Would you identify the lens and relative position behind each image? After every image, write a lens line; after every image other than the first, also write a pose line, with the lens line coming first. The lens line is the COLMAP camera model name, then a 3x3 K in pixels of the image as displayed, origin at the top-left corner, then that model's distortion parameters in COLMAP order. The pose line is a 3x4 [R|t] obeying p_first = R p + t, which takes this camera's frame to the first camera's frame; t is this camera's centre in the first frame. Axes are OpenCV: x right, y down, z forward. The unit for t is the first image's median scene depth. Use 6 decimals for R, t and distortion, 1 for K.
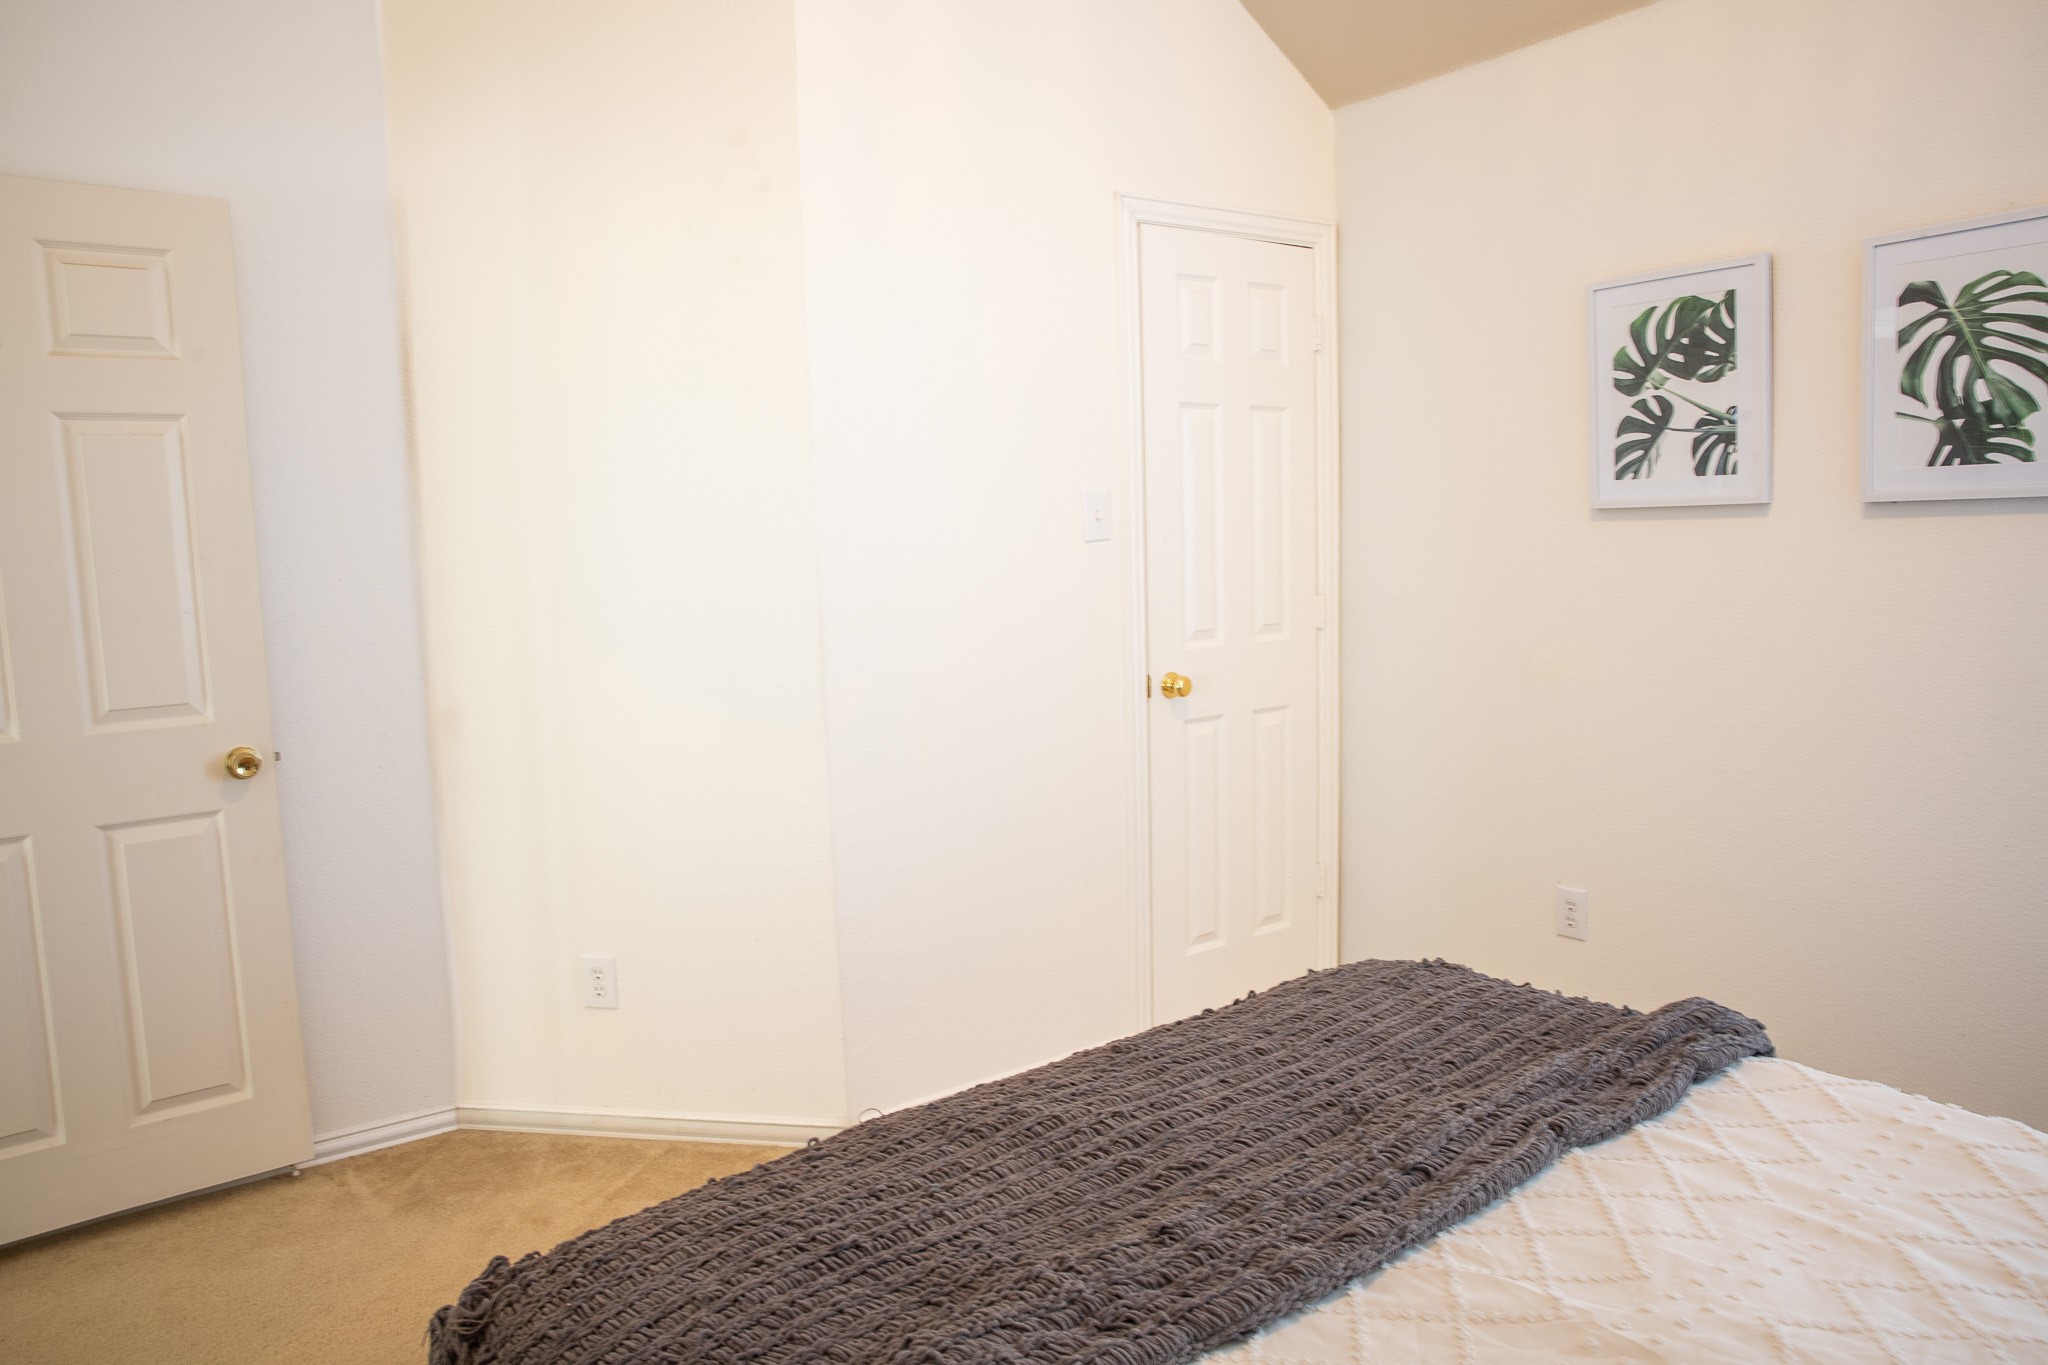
lens RADIAL K [[1391.5, 0, 1024.0], [0, 1391.5, 682.5], [0, 0, 1]] dist [-0.115656, 0.094009]
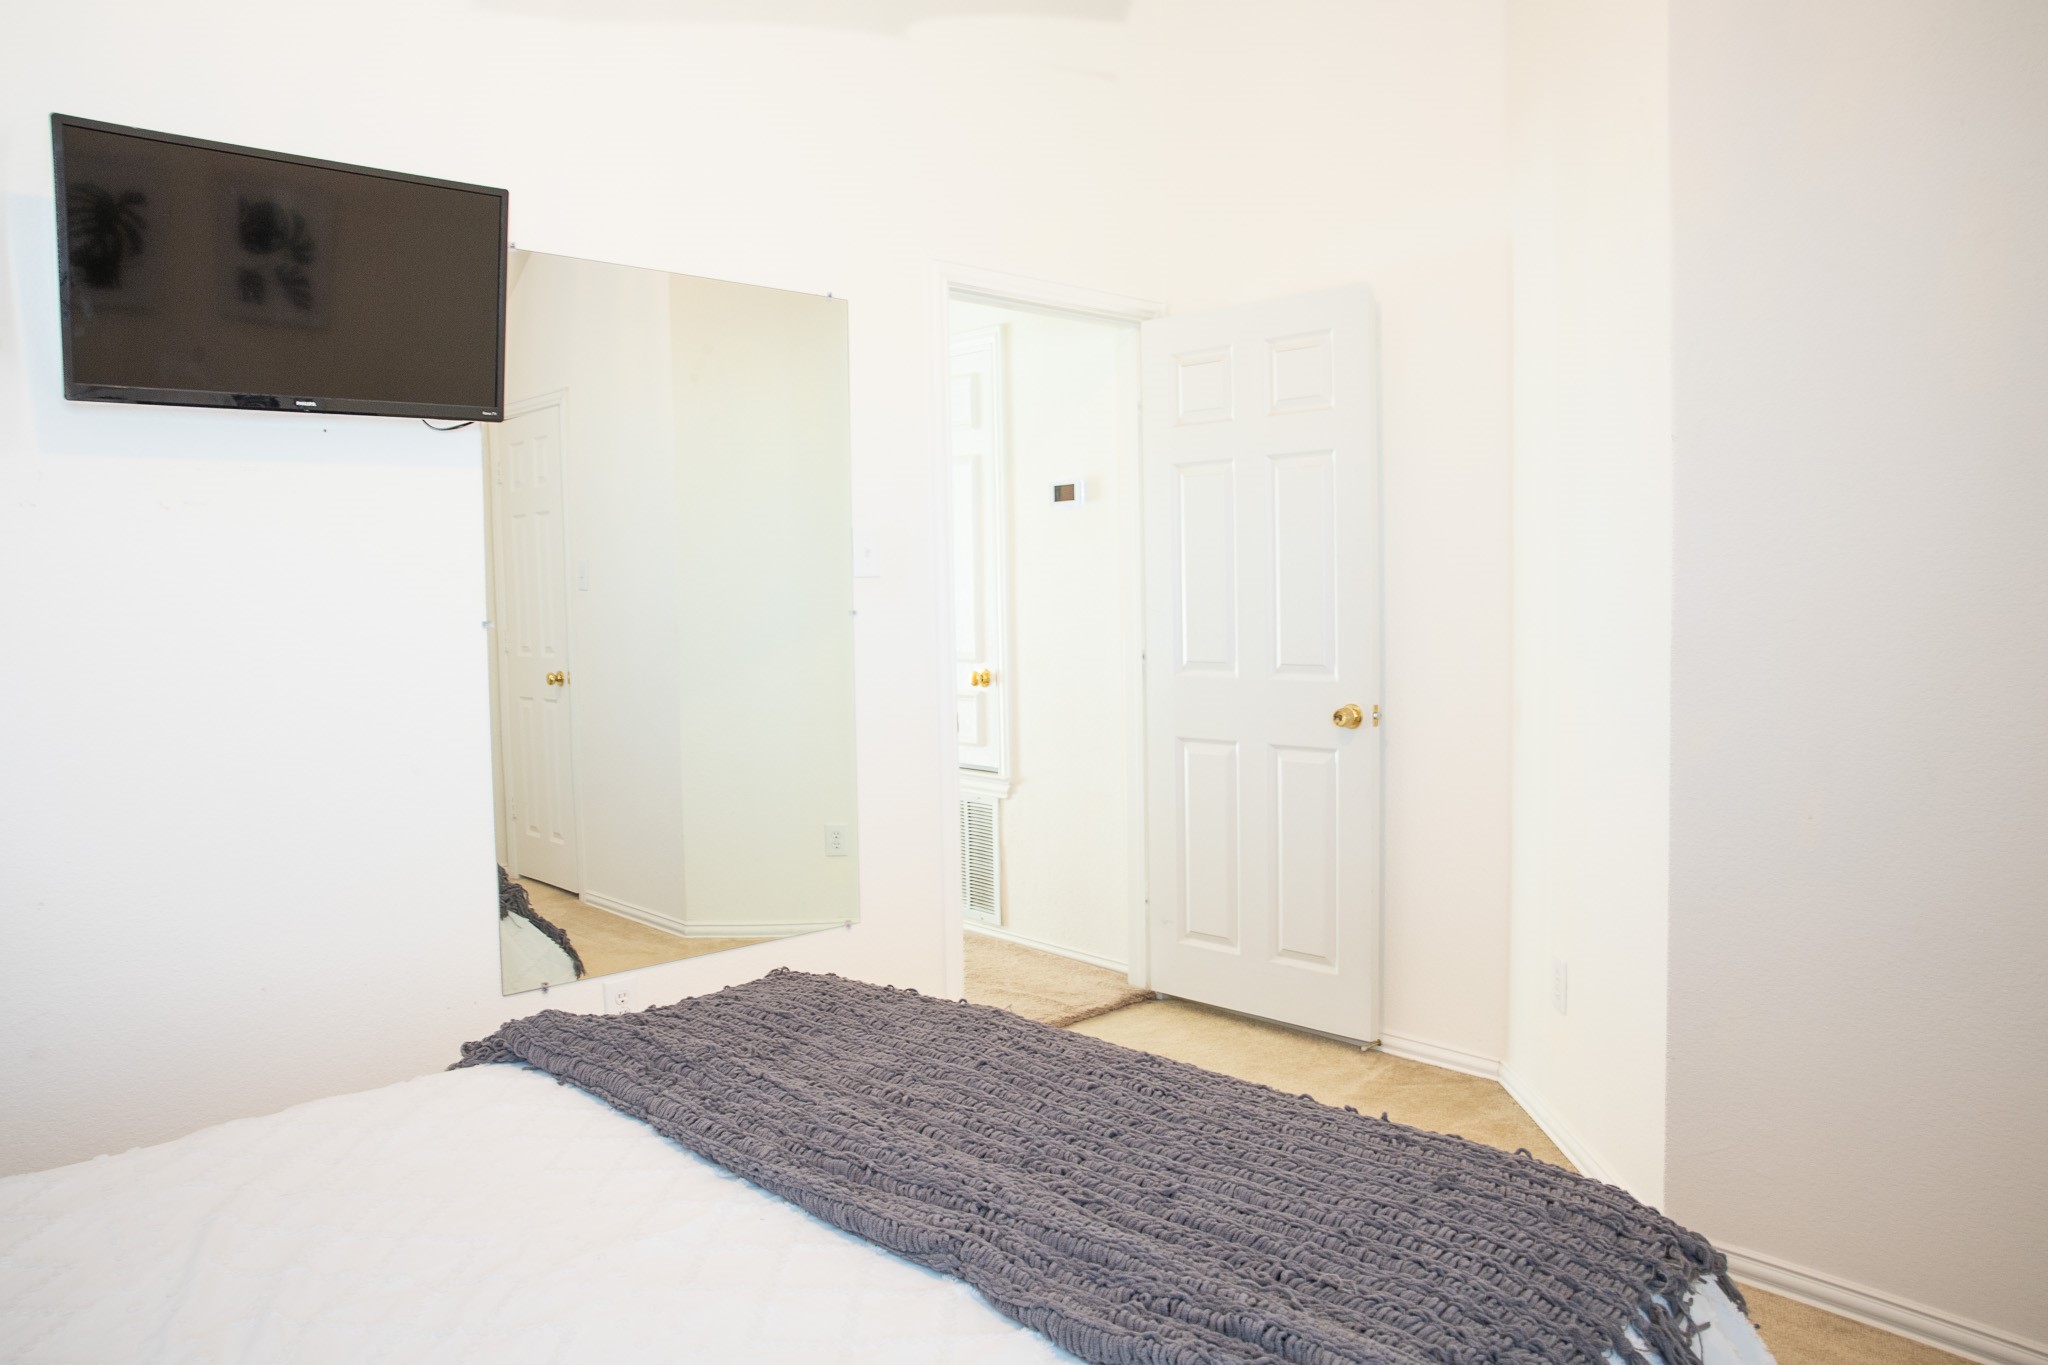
lens RADIAL K [[1391.5, 0, 1024.0], [0, 1391.5, 682.5], [0, 0, 1]] dist [-0.115656, 0.094009]
pose [[0.158985, 0.080412, -0.984001, 0.687253], [-0.057565, 0.995737, 0.072070, -0.049405], [0.985601, 0.045186, 0.162937, 0.507700]]
